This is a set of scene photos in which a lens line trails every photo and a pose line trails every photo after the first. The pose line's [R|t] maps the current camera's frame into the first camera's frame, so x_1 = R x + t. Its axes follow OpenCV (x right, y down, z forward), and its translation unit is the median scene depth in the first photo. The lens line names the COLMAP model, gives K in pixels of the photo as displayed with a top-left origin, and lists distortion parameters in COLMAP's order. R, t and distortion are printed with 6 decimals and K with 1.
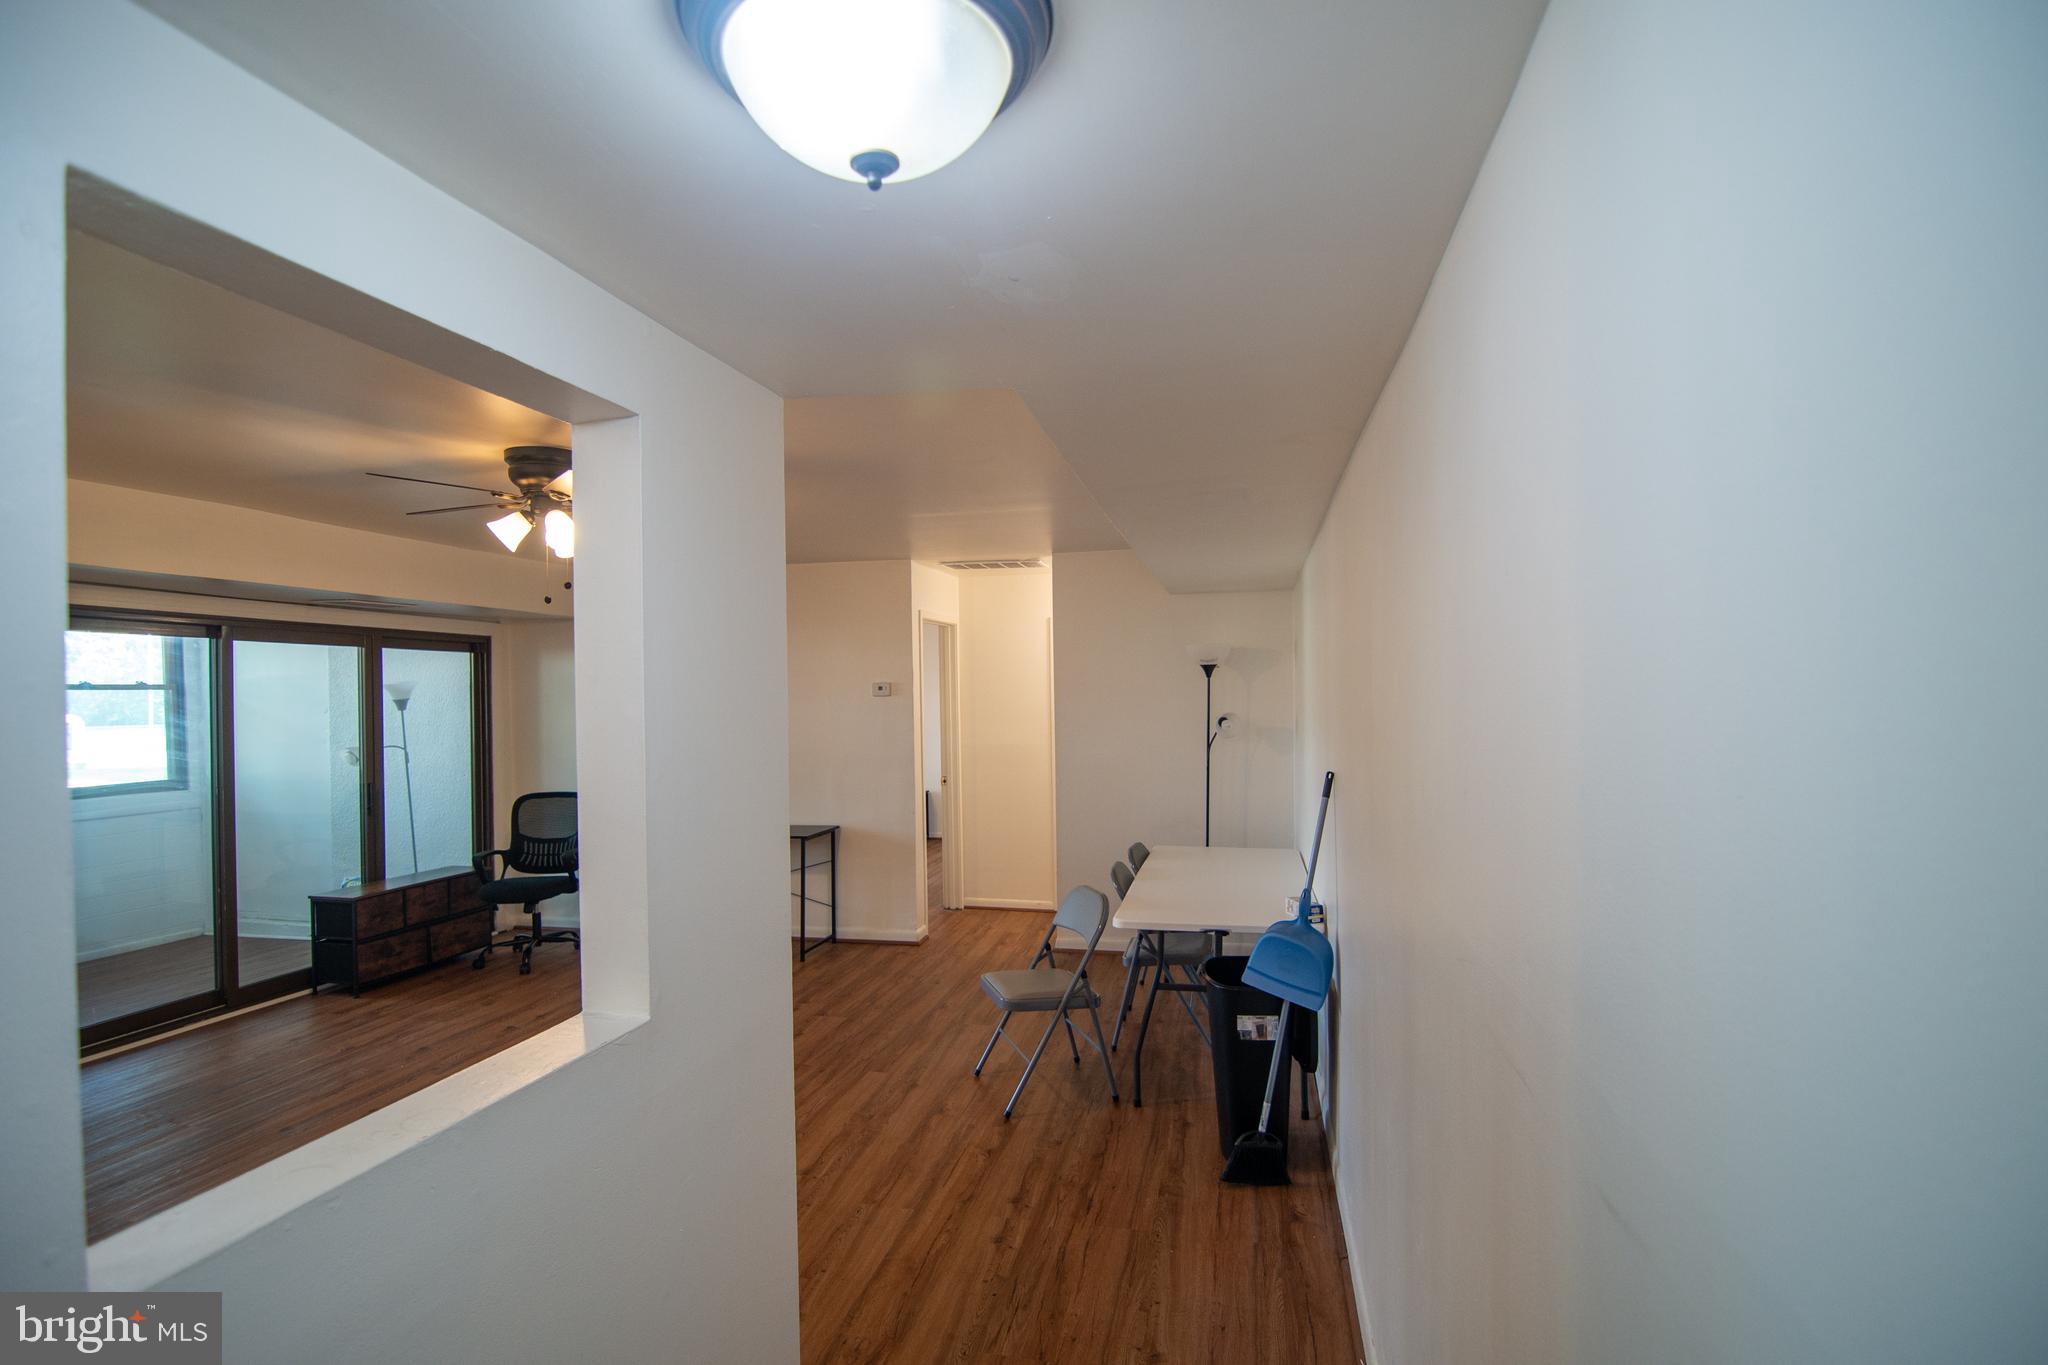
lens RADIAL K [[952.4, 0, 1024.0], [0, 952.4, 682.5], [0, 0, 1]] dist [-0.000422, -0.000028]
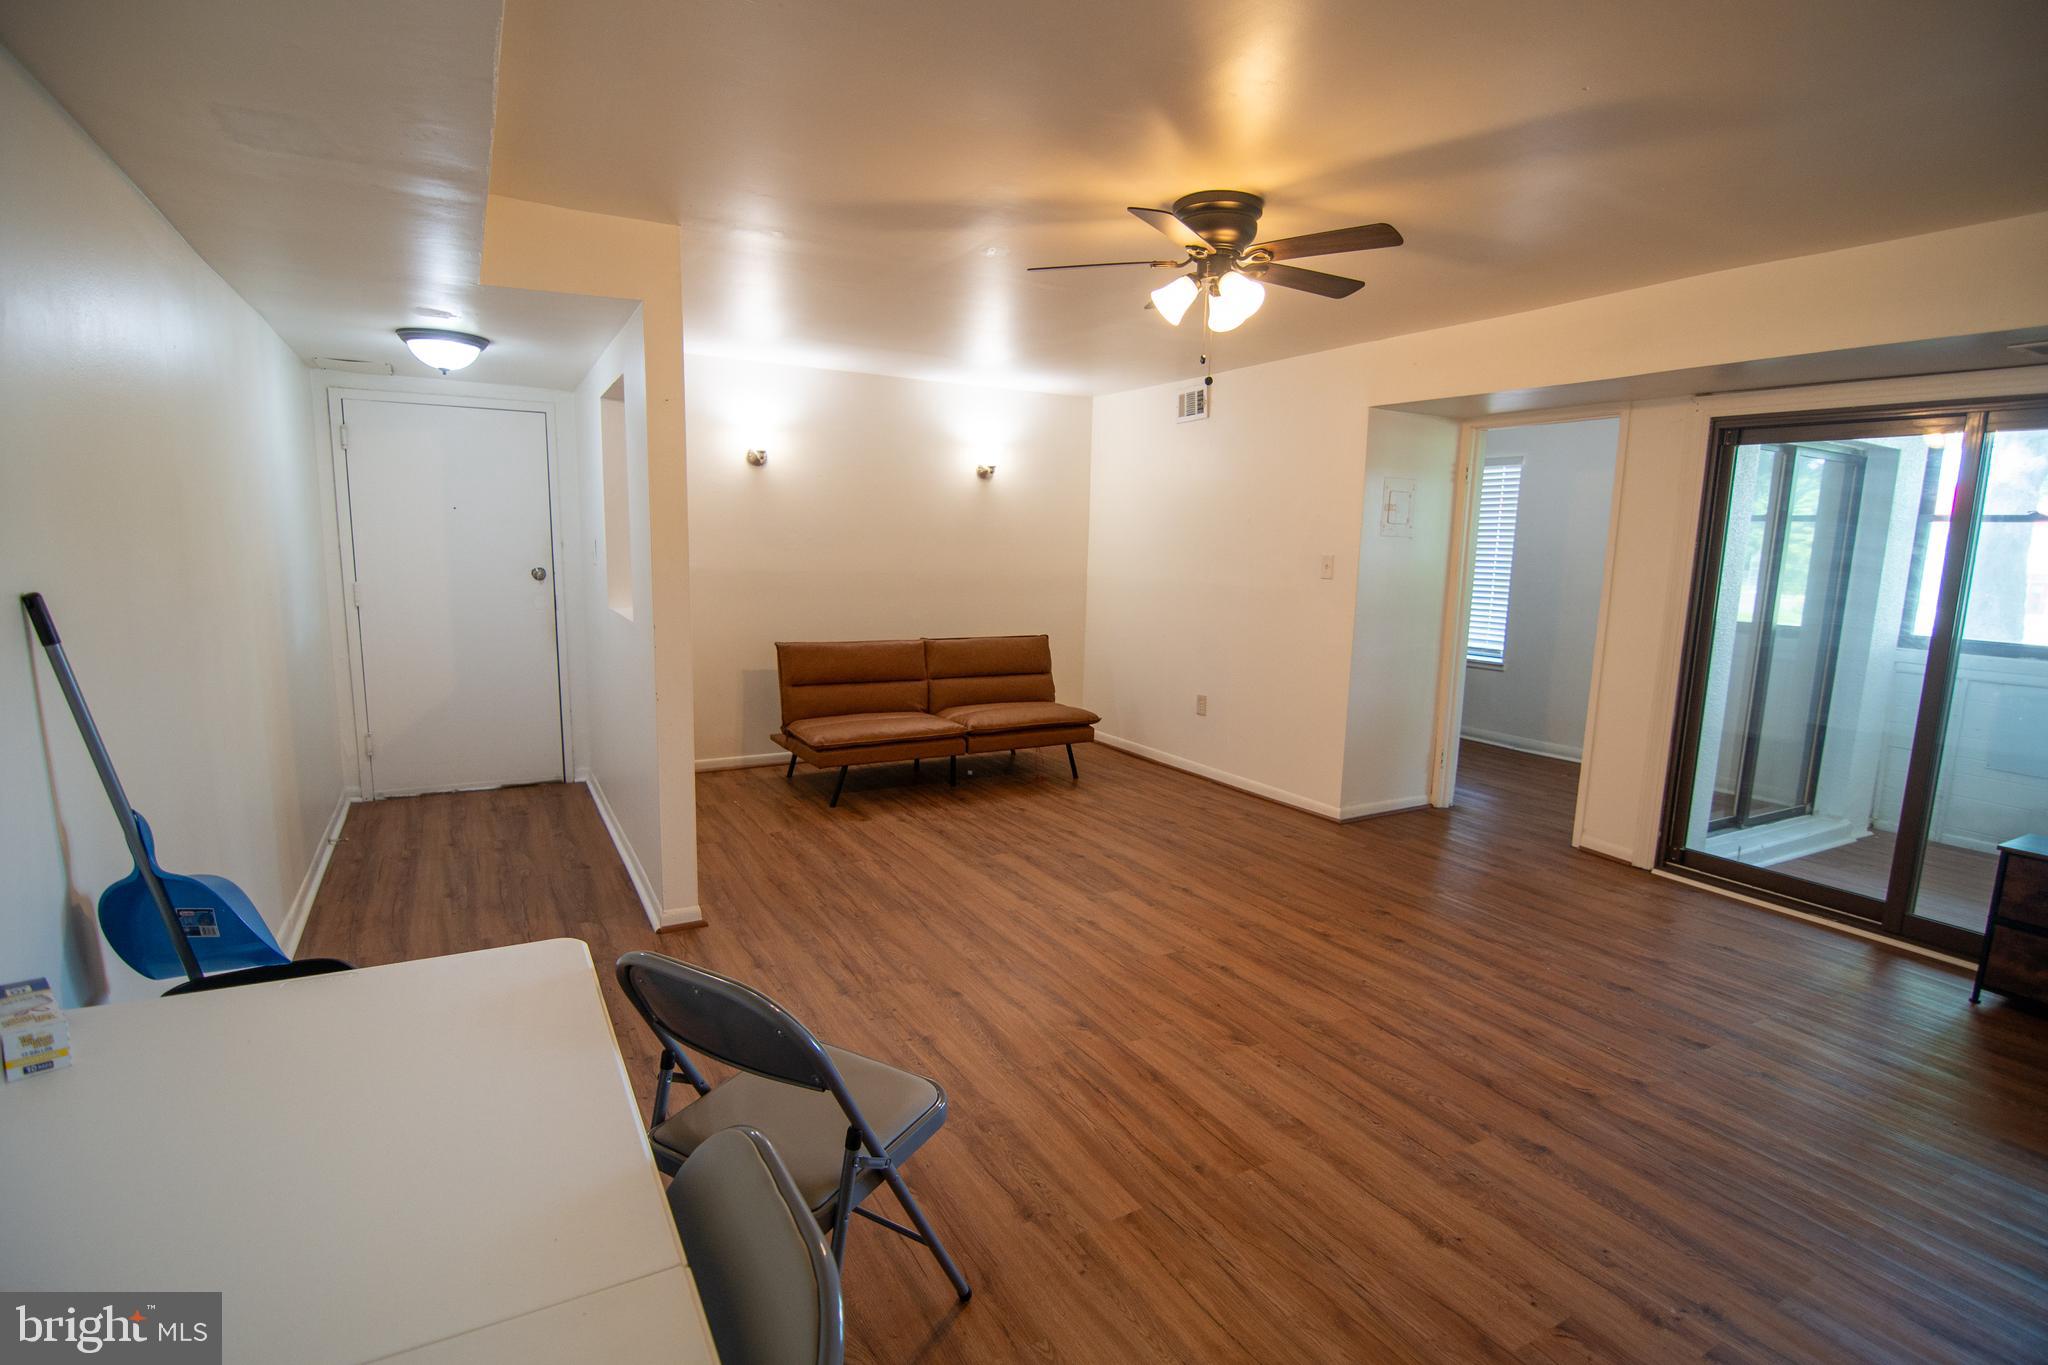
lens RADIAL K [[952.4, 0, 1024.0], [0, 952.4, 682.5], [0, 0, 1]] dist [-0.000422, -0.000028]
pose [[-0.721640, 0.093534, -0.685920, 0.193476], [-0.021562, 0.987313, 0.157318, 0.043069], [0.691932, 0.128317, -0.710468, 1.178203]]
